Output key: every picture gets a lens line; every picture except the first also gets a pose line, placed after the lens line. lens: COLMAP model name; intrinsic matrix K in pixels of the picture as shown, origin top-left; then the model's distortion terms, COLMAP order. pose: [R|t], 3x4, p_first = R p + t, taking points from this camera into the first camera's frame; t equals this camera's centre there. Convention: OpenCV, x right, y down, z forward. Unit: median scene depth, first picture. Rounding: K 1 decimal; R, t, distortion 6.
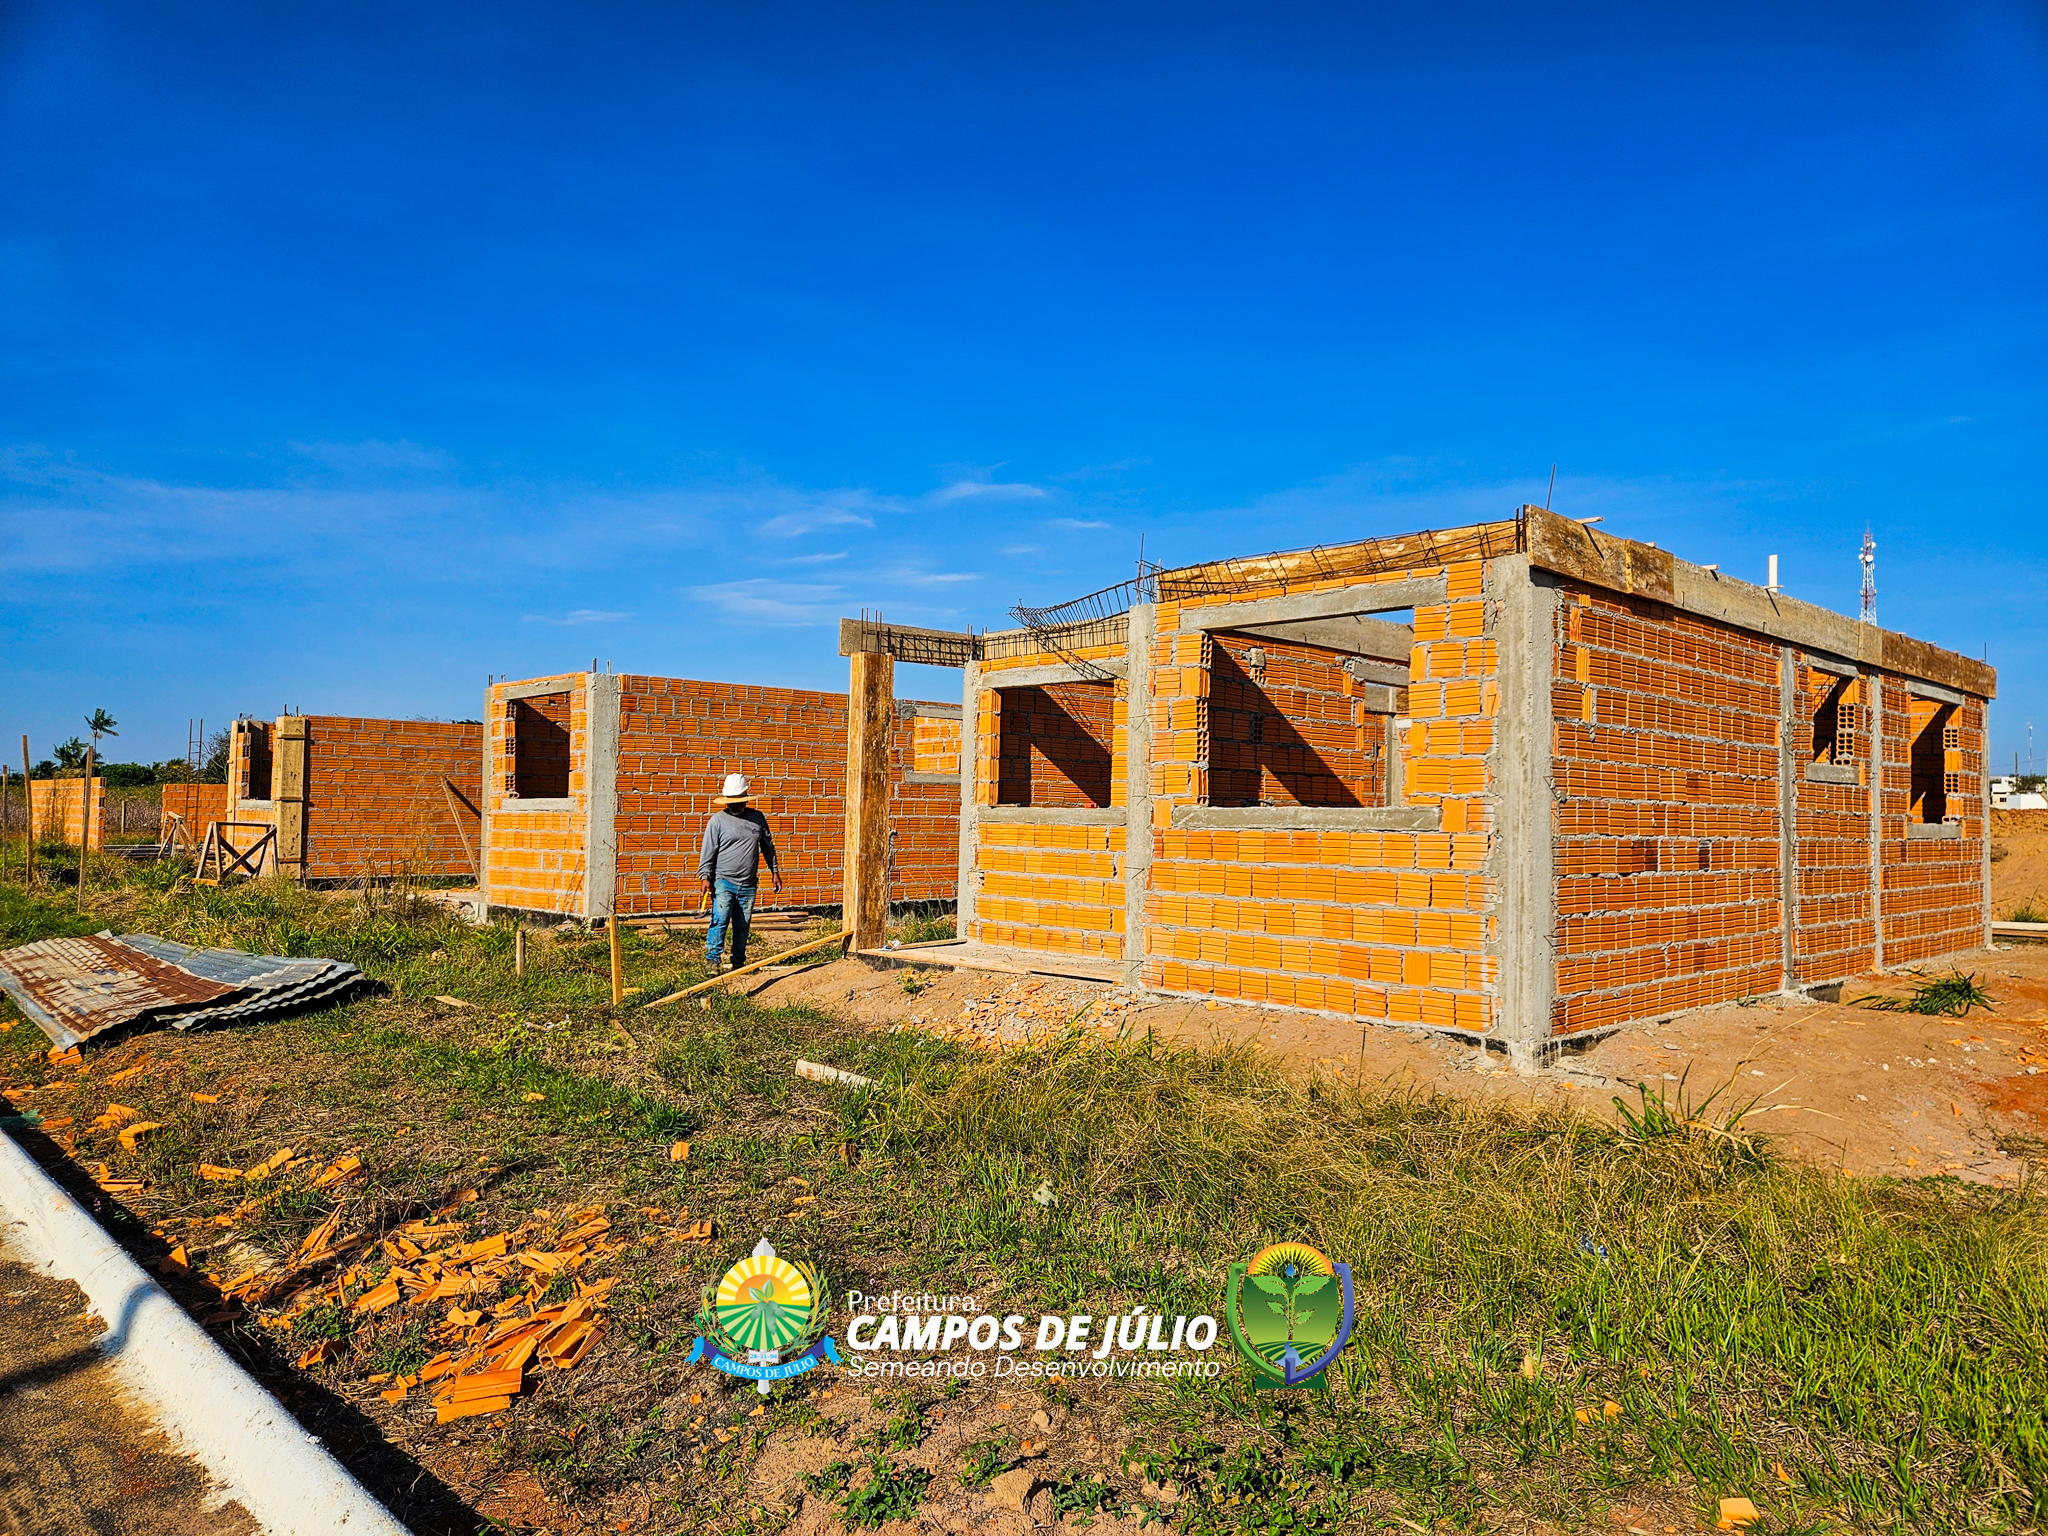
lens RADIAL K [[1373.9, 0, 1034.6], [0, 1373.9, 765.4], [0, 0, 1]] dist [0.070254, 0.001428]
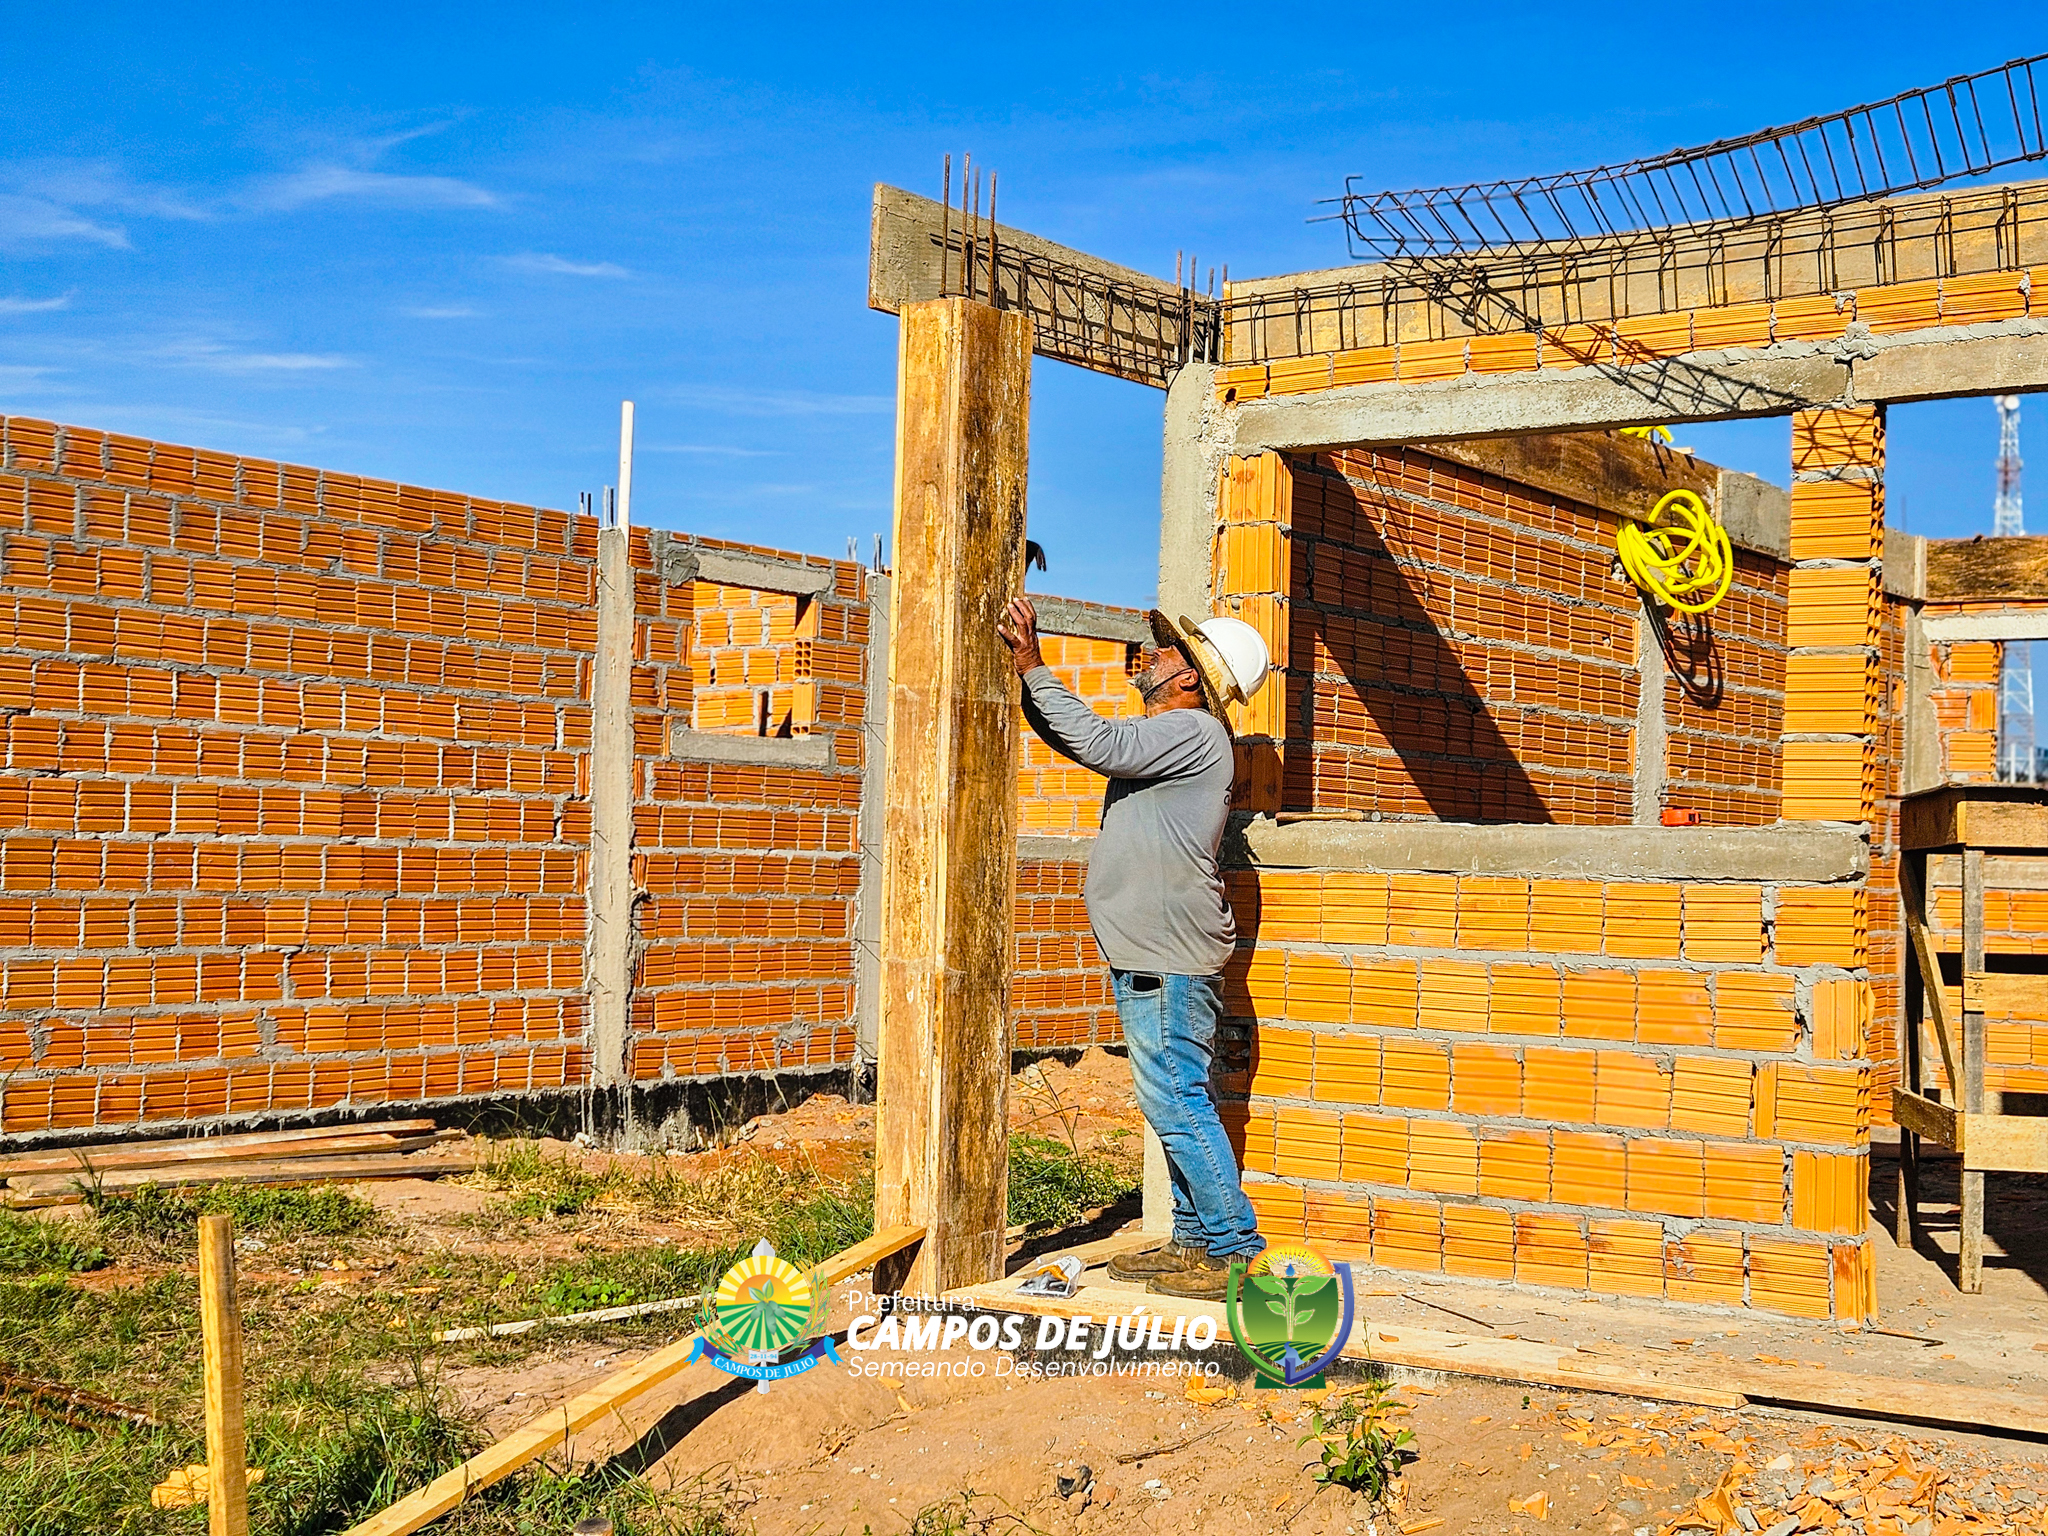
lens RADIAL K [[2744.3, 0, 1017.6], [0, 2744.3, 771.3], [0, 0, 1]] dist [0.078068, 0.000000]
pose [[0.980712, 0.014301, 0.194934, -0.201316], [-0.015243, 0.999878, 0.003335, 0.016558], [-0.194862, -0.006242, 0.980811, 0.361798]]
